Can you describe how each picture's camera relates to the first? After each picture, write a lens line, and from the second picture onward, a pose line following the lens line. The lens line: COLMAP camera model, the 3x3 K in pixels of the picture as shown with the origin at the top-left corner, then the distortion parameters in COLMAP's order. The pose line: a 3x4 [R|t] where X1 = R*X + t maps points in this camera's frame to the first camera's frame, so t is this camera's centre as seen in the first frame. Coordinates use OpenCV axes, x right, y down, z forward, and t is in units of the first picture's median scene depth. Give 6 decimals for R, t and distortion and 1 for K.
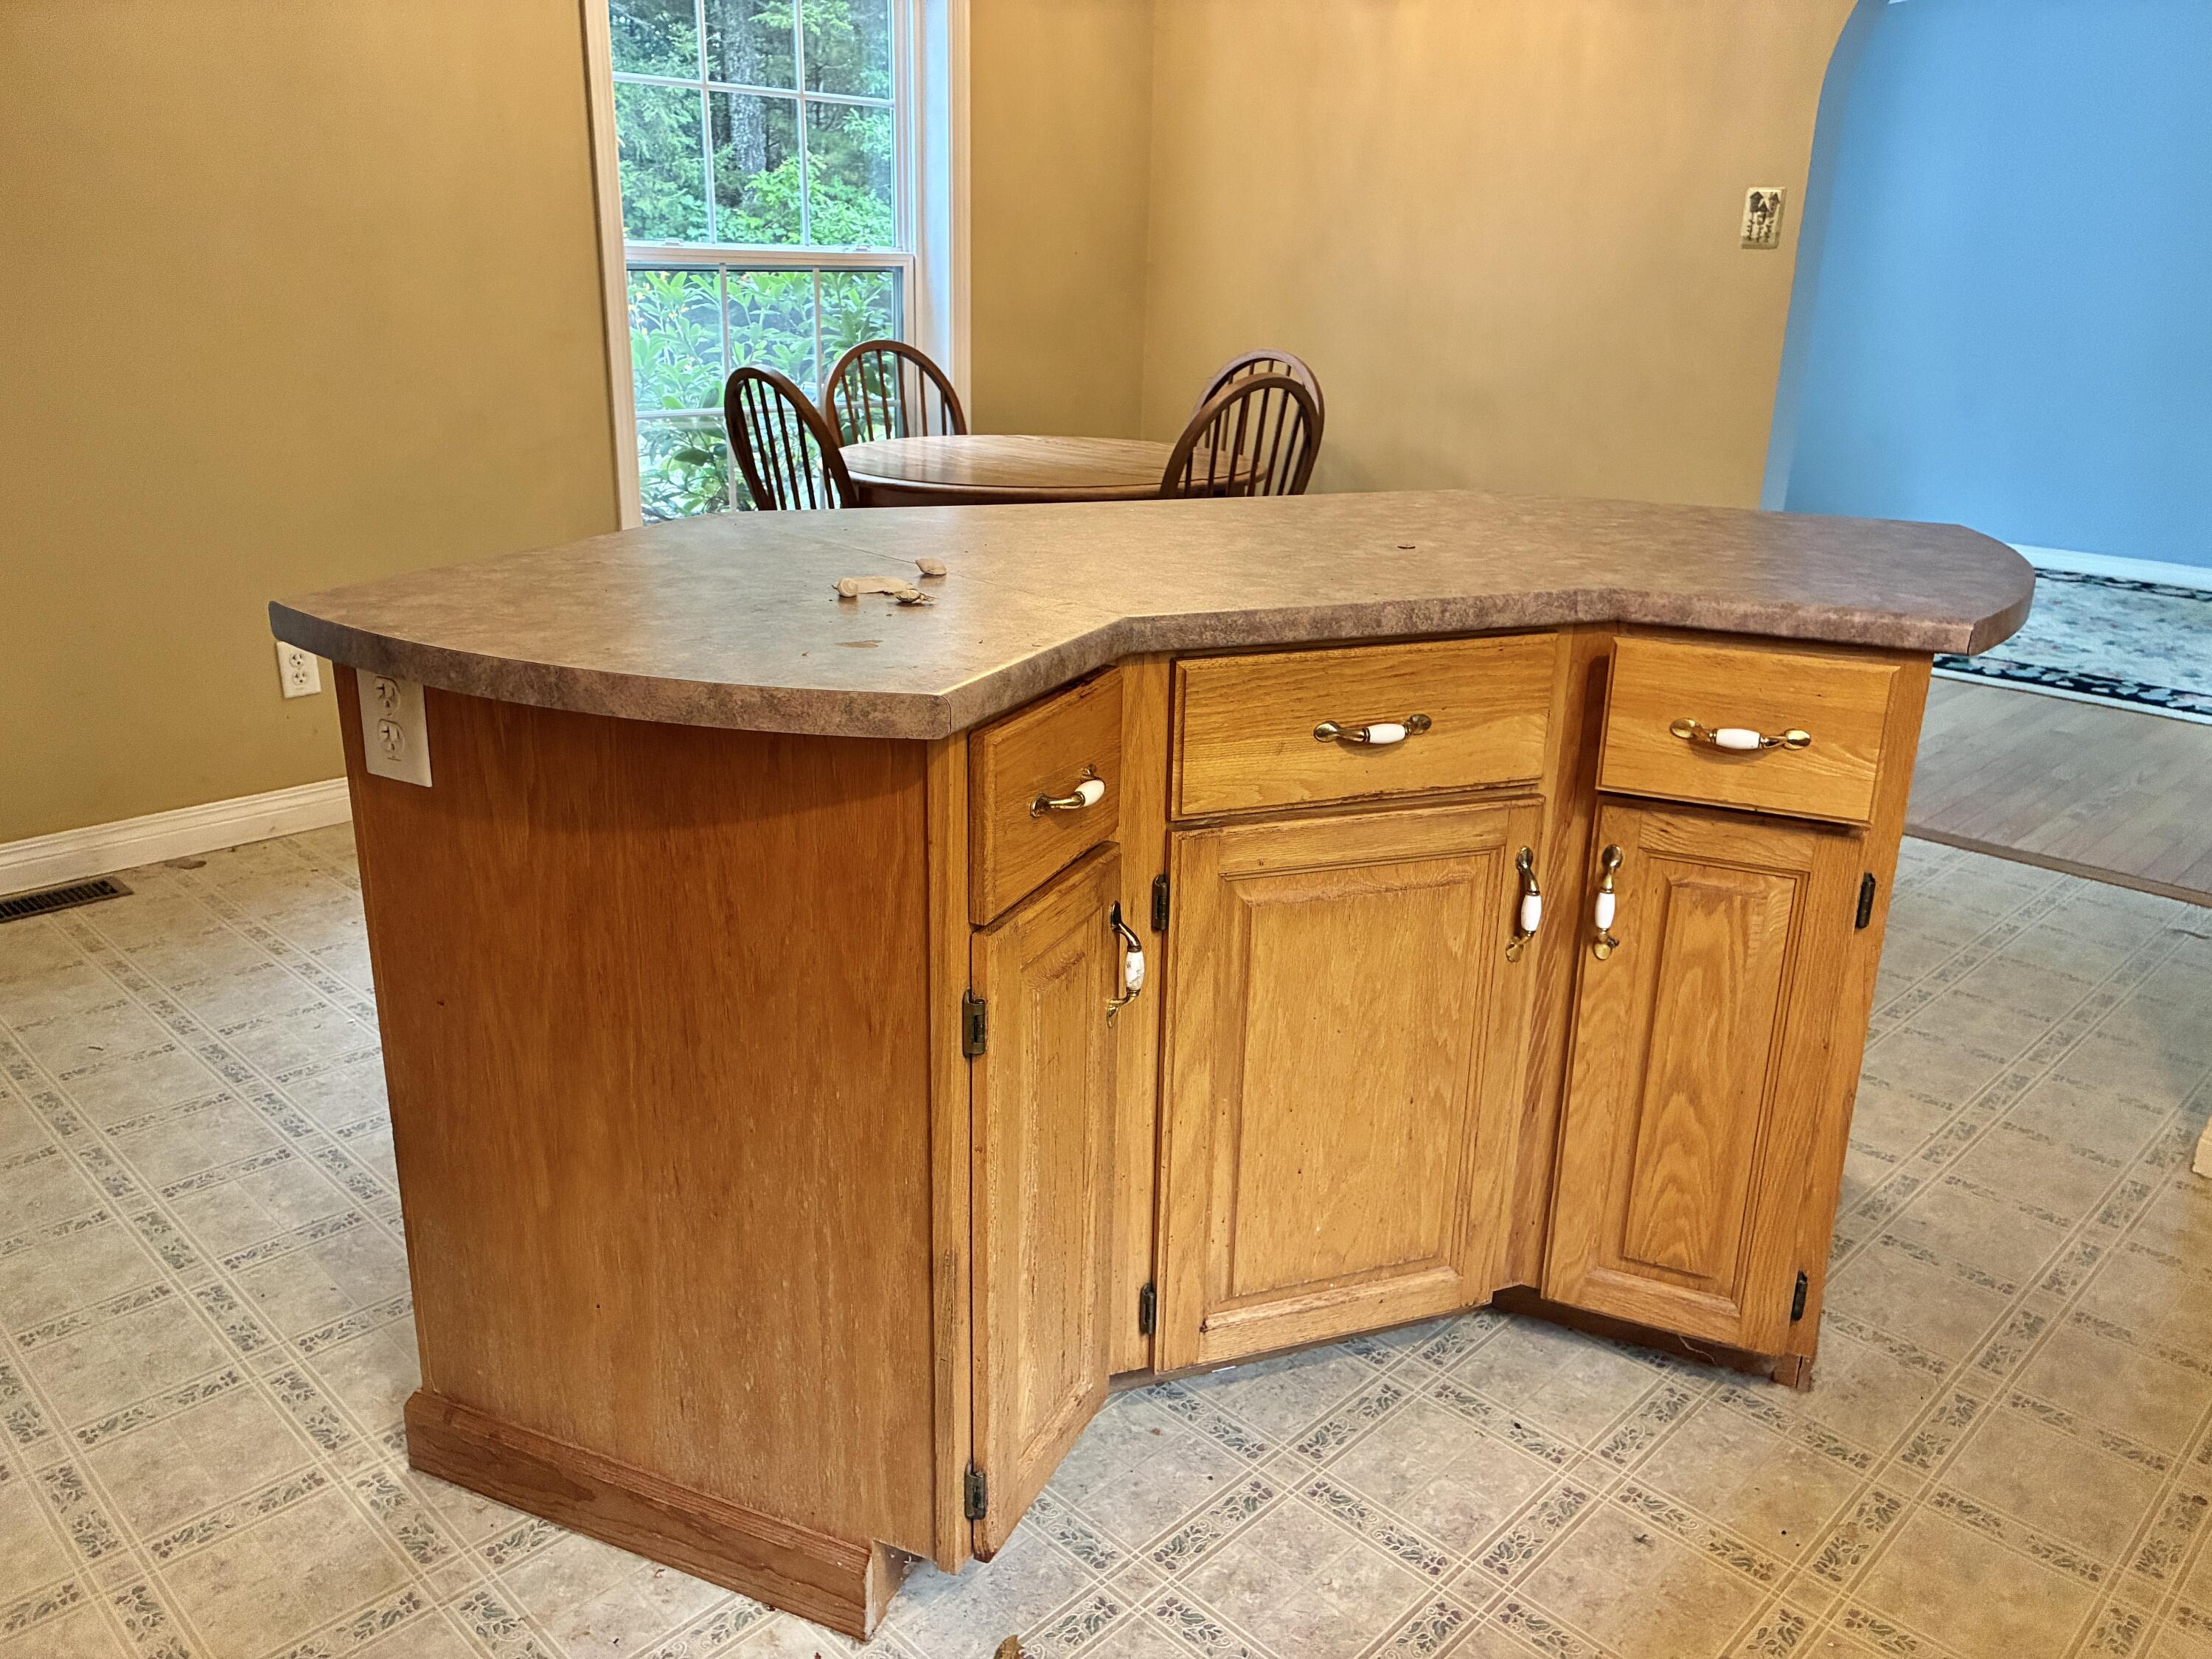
lens RADIAL K [[1667.7, 0, 1111.5], [0, 1667.7, 812.1], [0, 0, 1]] dist [0.078408, -0.102399]
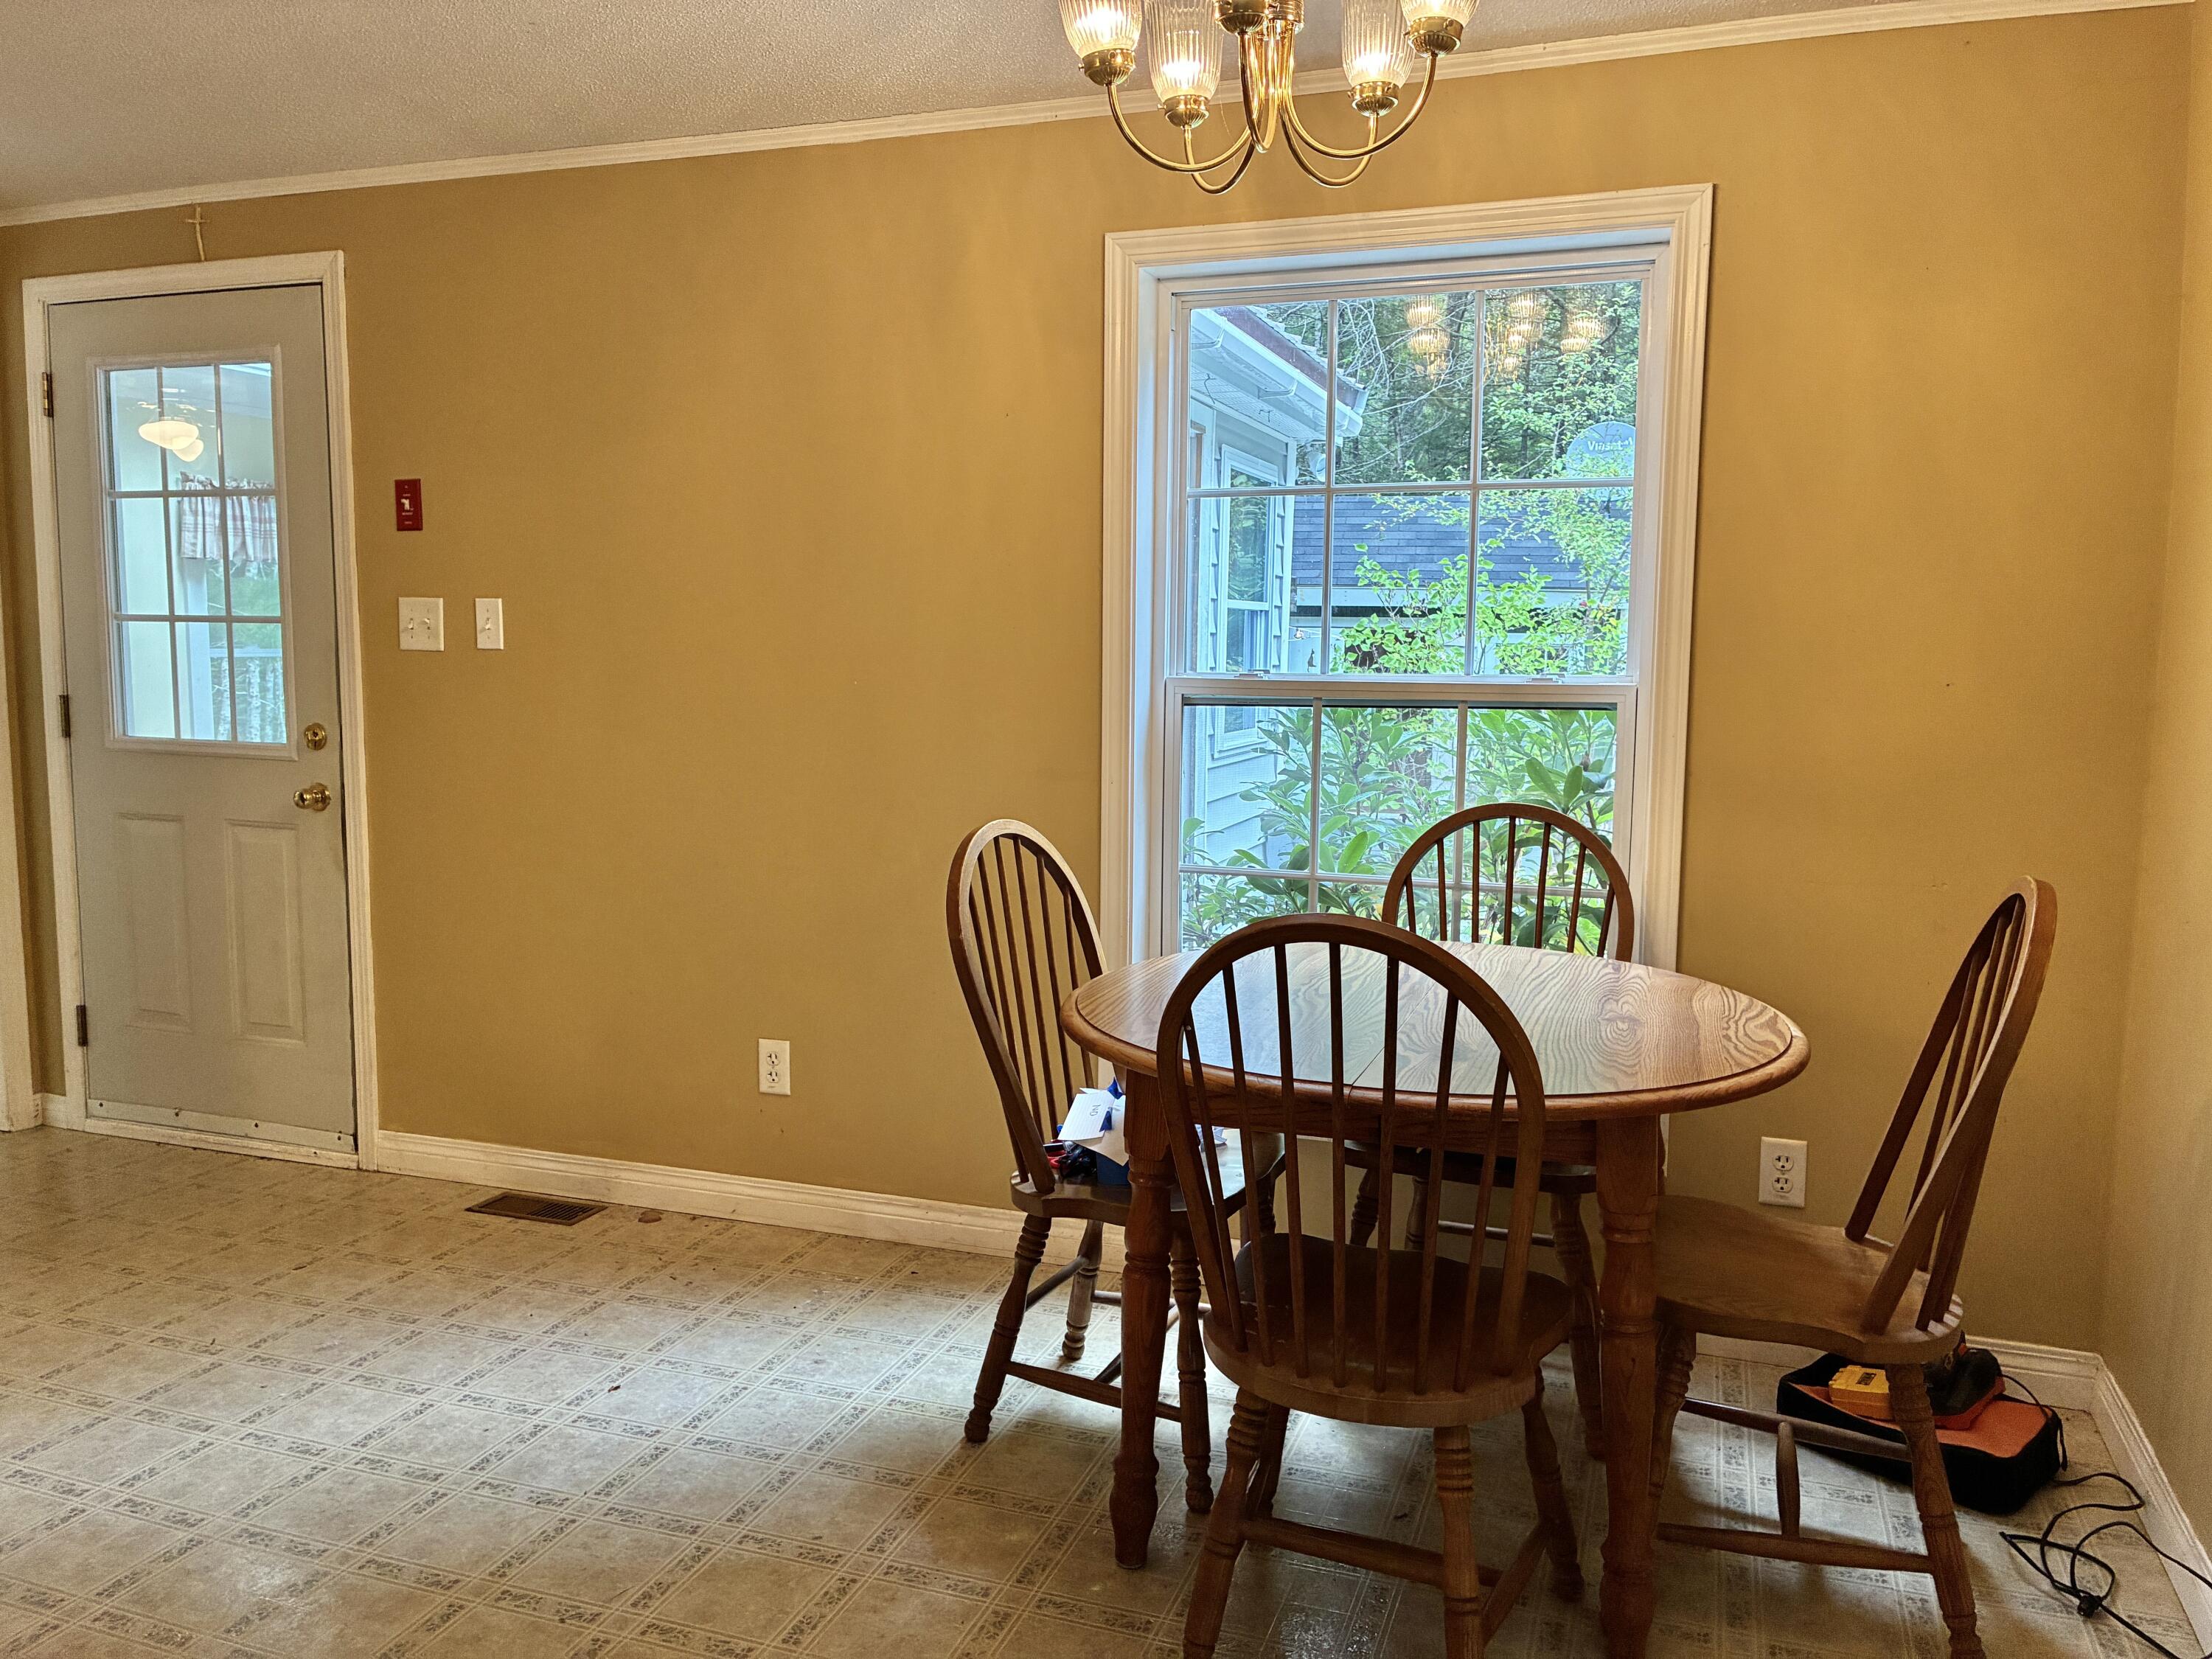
lens RADIAL K [[1667.7, 0, 1111.5], [0, 1667.7, 812.1], [0, 0, 1]] dist [0.078408, -0.102399]
pose [[0.411329, 0.082331, -0.907761, 0.547663], [-0.285490, 0.957438, -0.042526, -0.260546], [0.865623, 0.276649, 0.417327, 0.733765]]
